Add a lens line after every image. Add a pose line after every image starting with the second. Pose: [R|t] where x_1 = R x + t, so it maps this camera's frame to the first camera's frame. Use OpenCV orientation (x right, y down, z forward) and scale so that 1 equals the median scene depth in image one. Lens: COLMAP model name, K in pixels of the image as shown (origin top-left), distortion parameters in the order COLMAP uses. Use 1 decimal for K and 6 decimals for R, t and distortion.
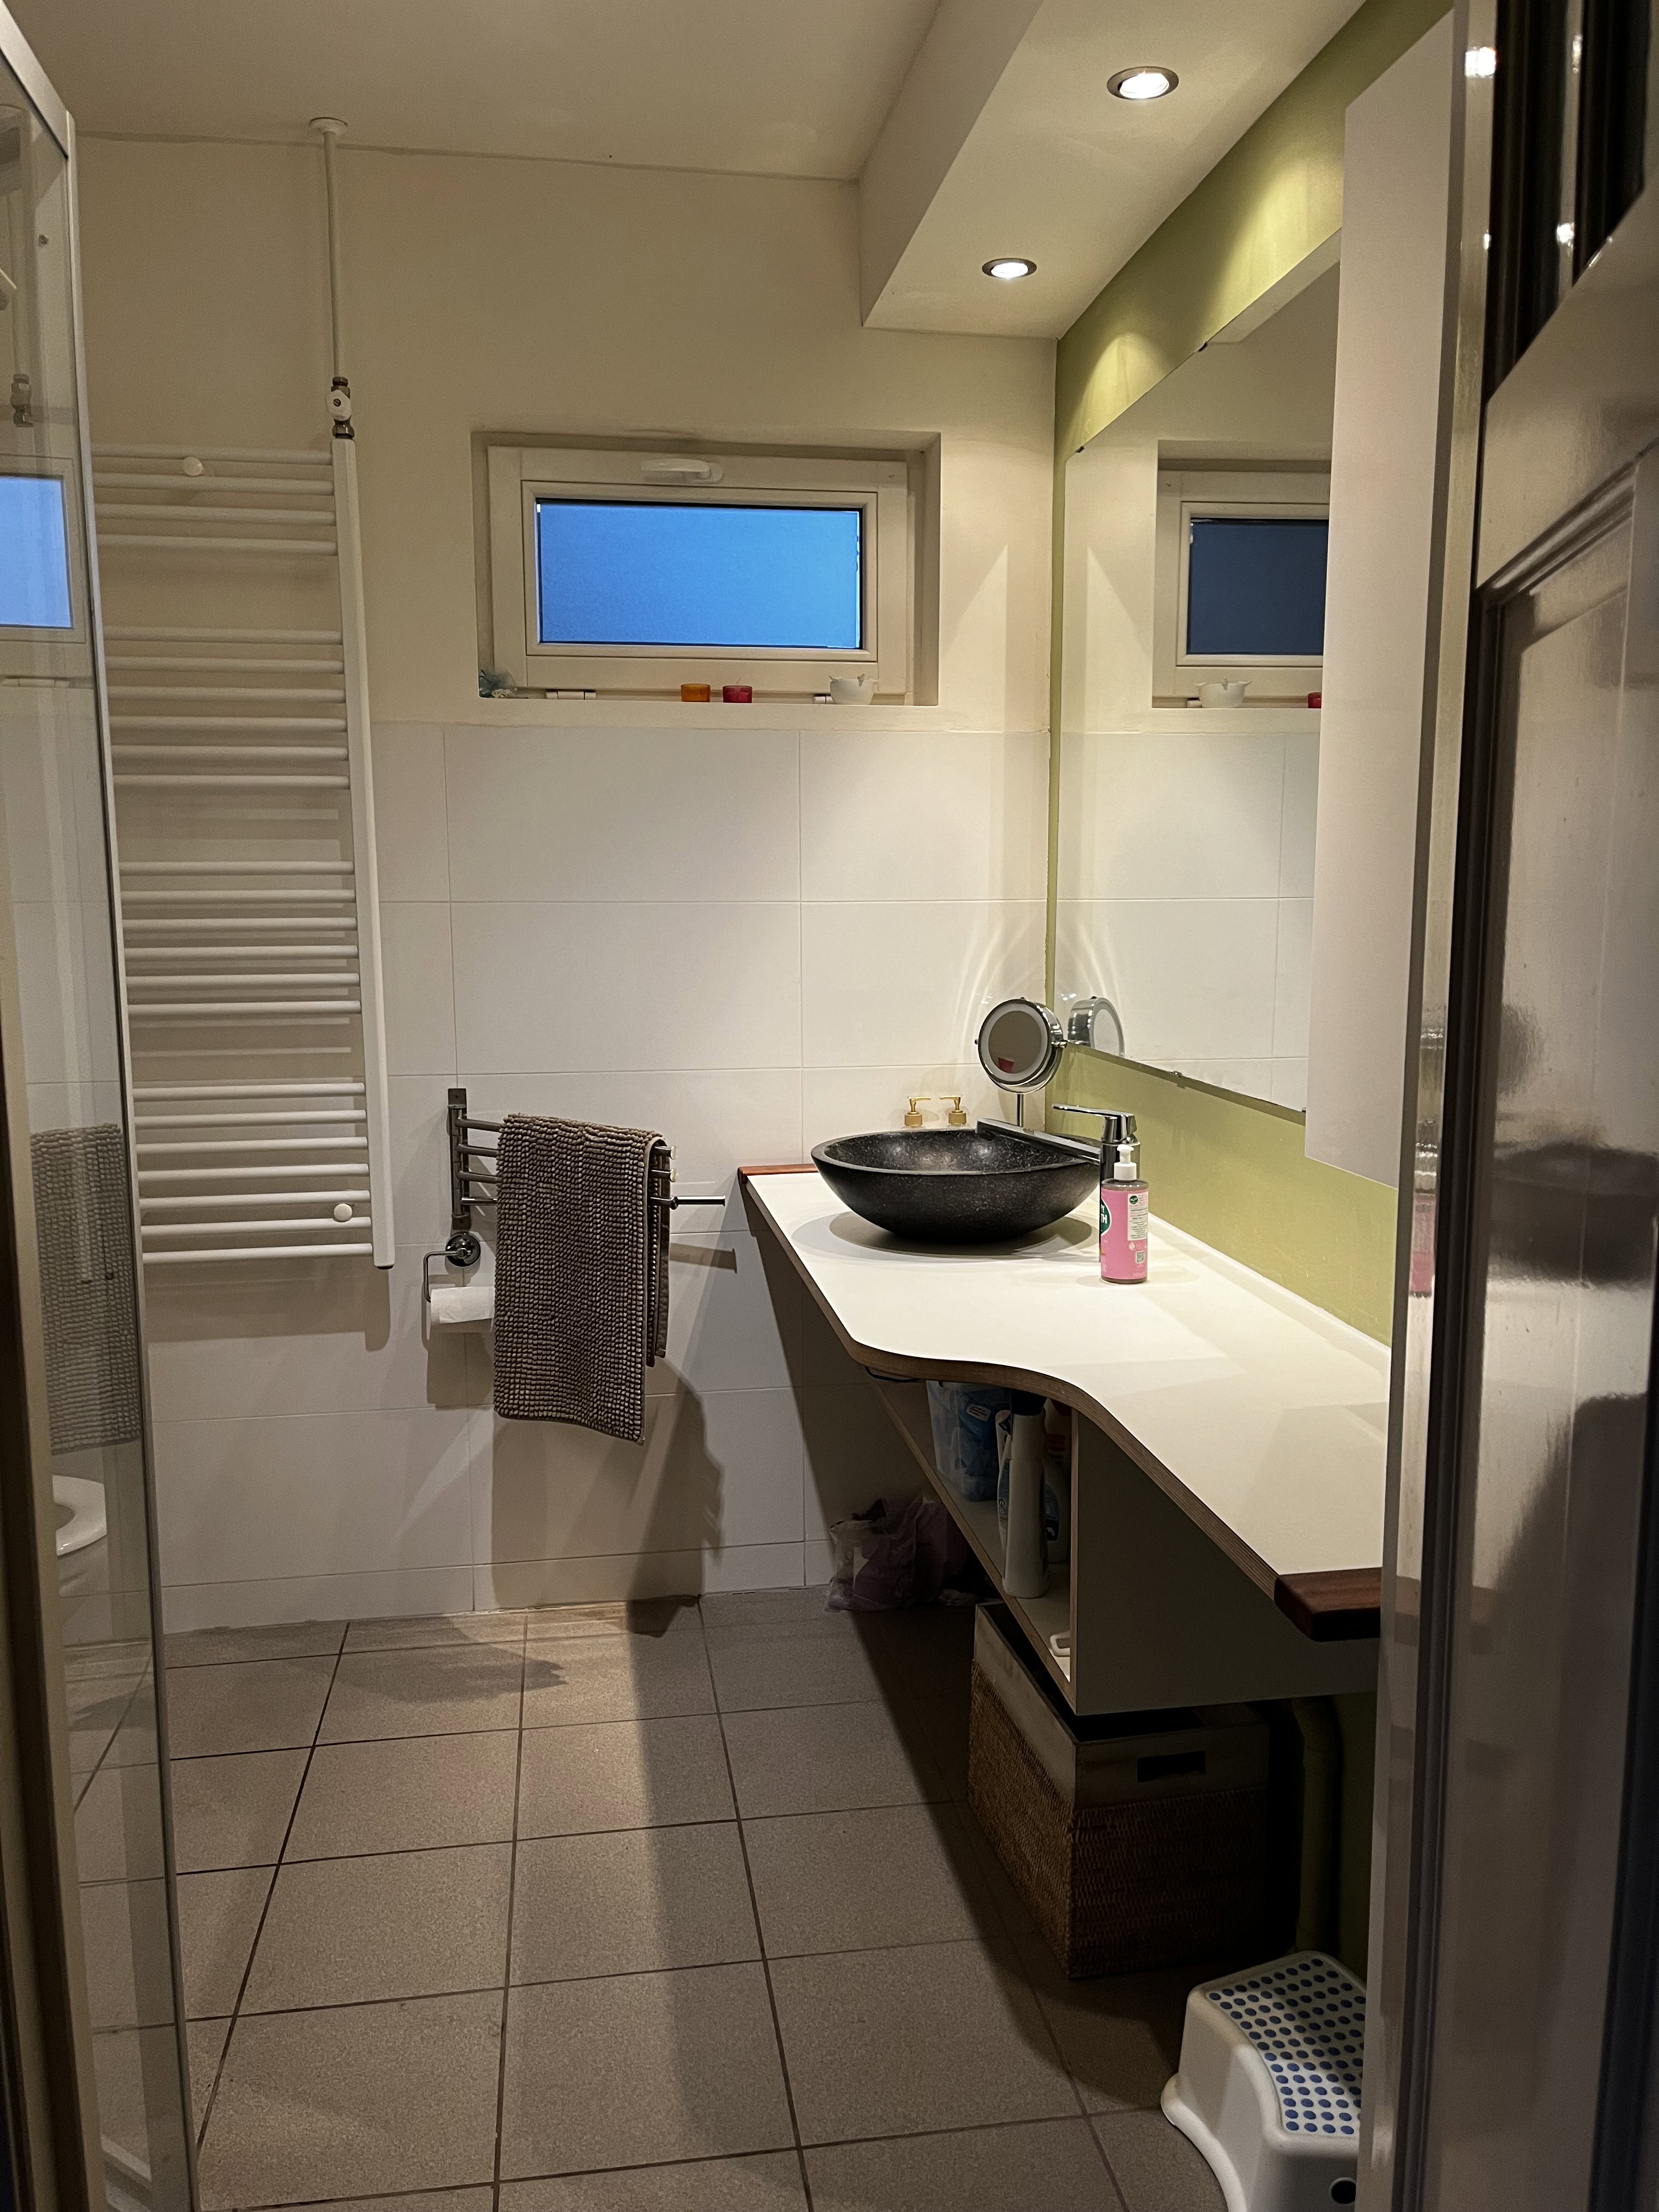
lens RADIAL K [[1668.2, 0, 831.8], [0, 1668.2, 1113.4], [0, 0, 1]] dist [0.057006, -0.078943]
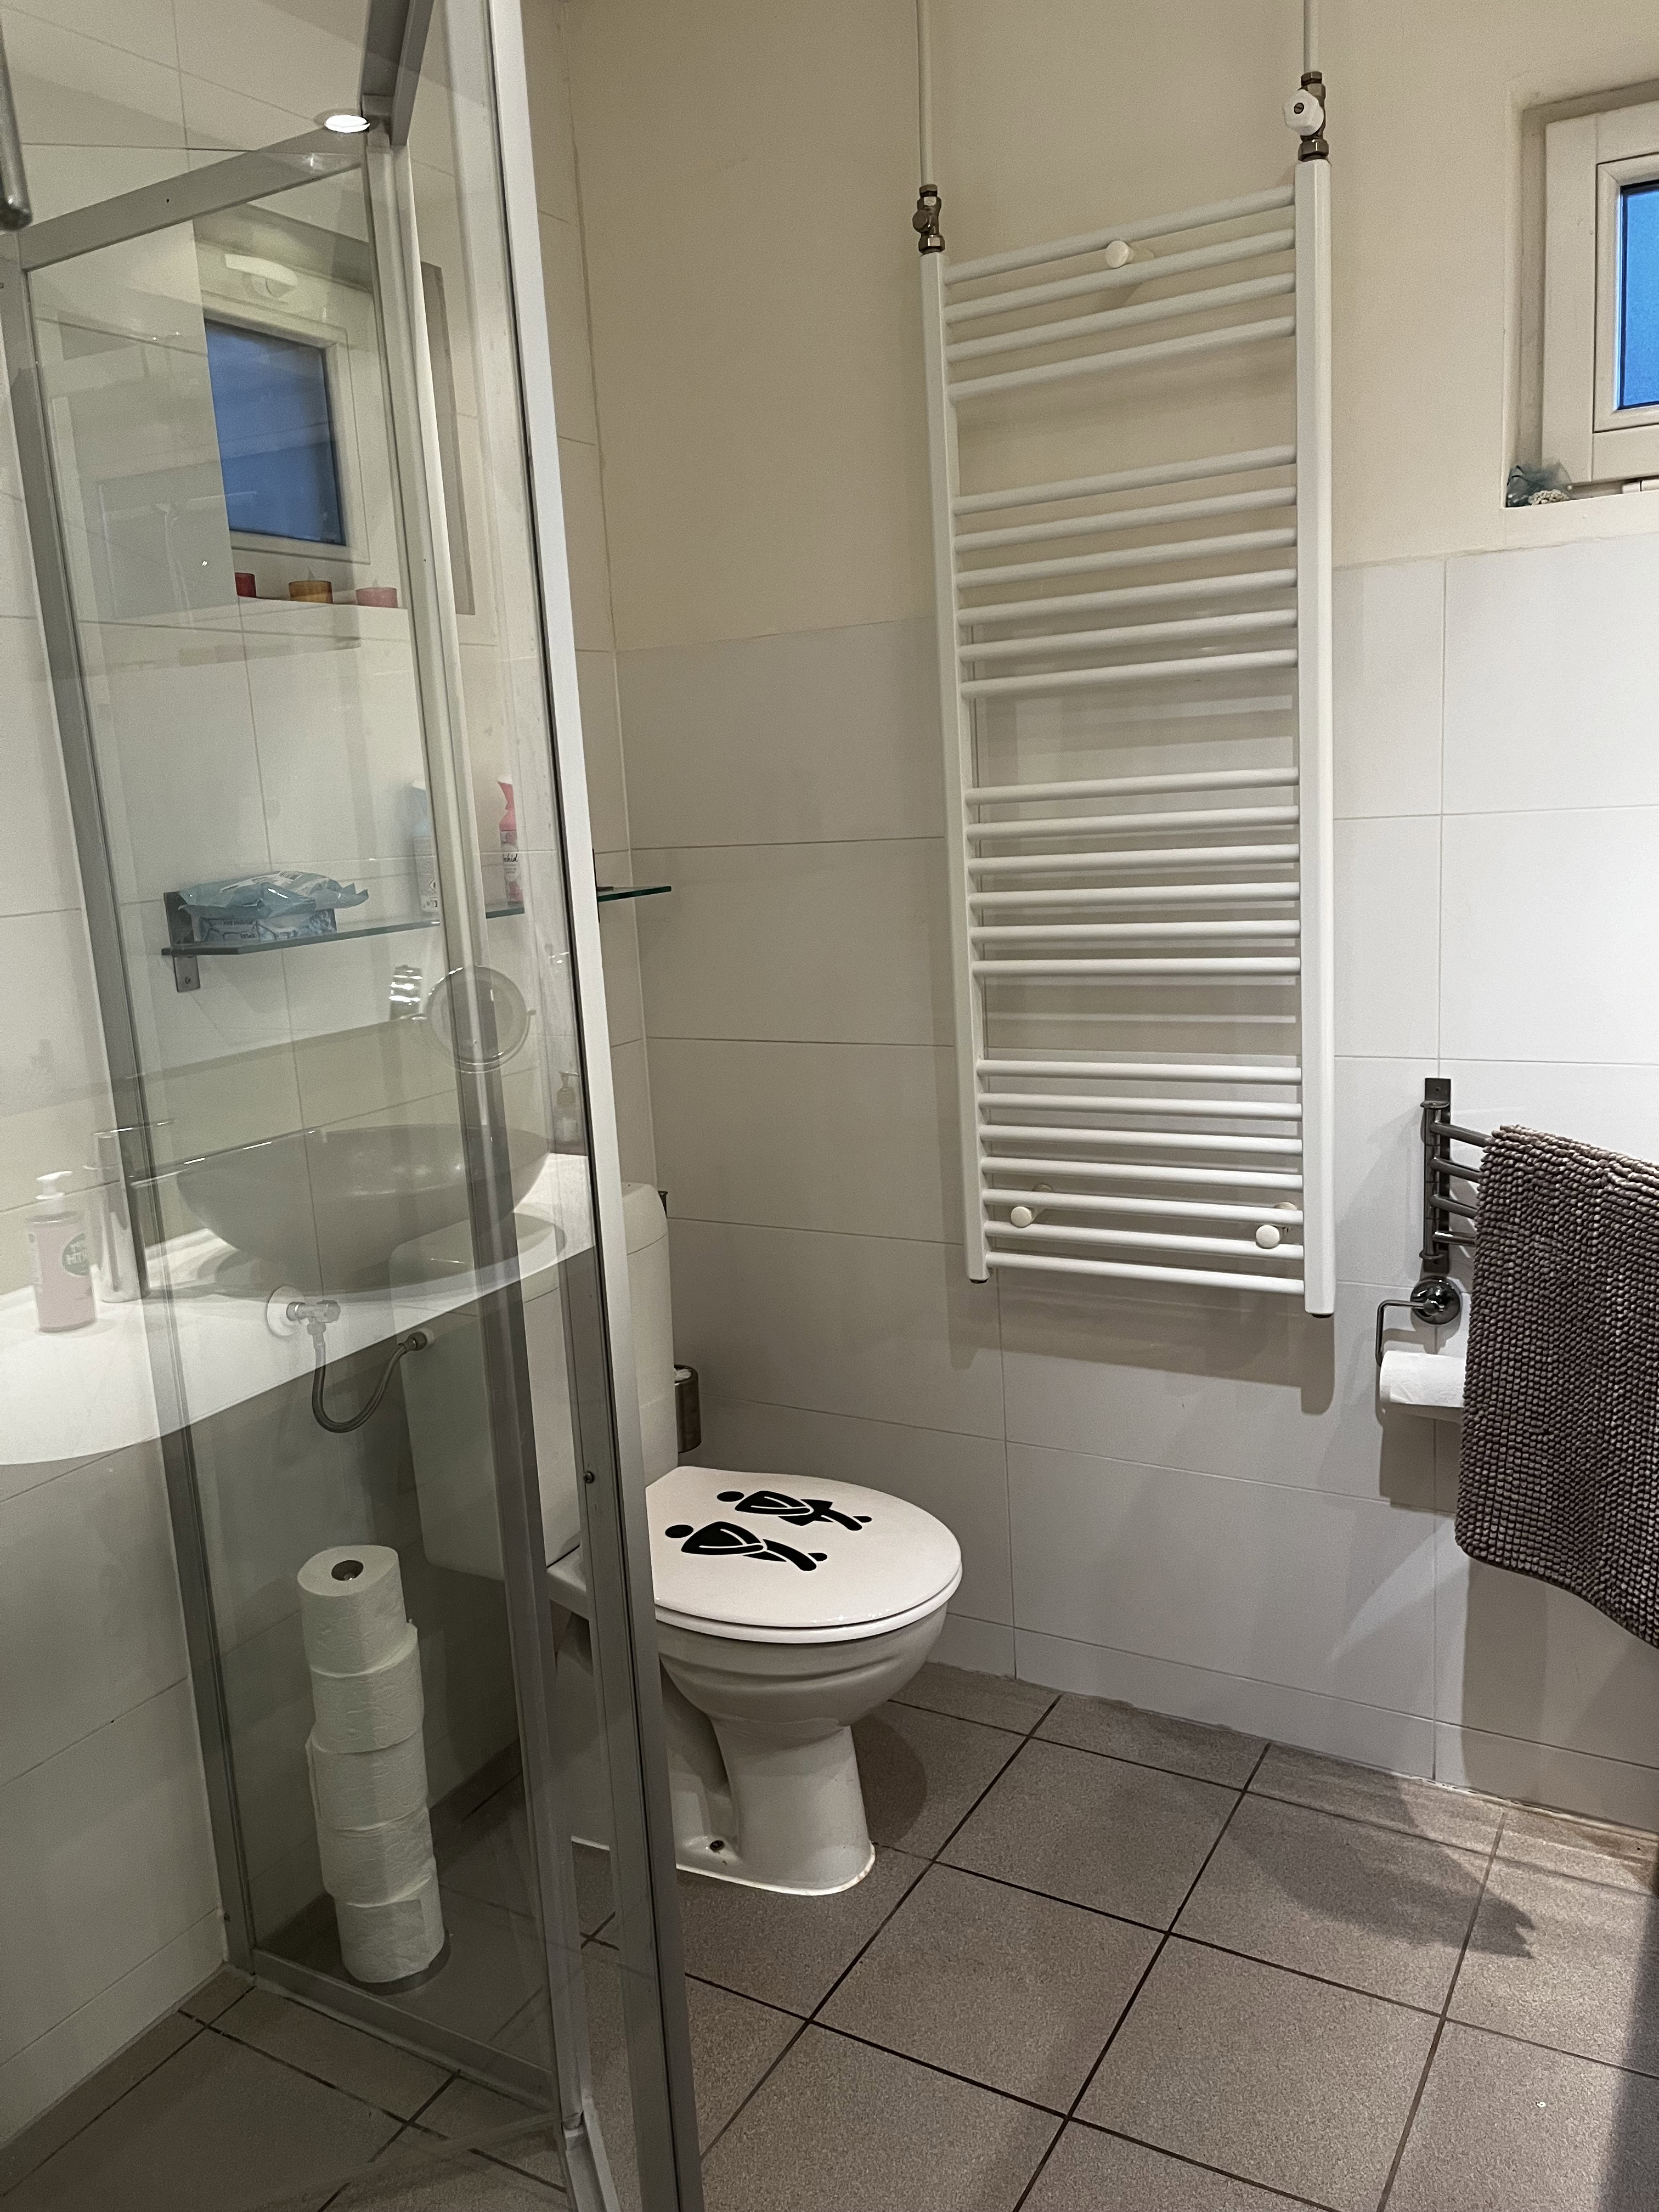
lens RADIAL K [[1668.2, 0, 807.6], [0, 1668.2, 1118.9], [0, 0, 1]] dist [0.057006, -0.078943]
pose [[0.770317, 0.076984, -0.632997, 0.022764], [-0.030880, 0.996024, 0.083556, -0.049646], [0.636913, -0.044818, 0.769632, 0.281959]]
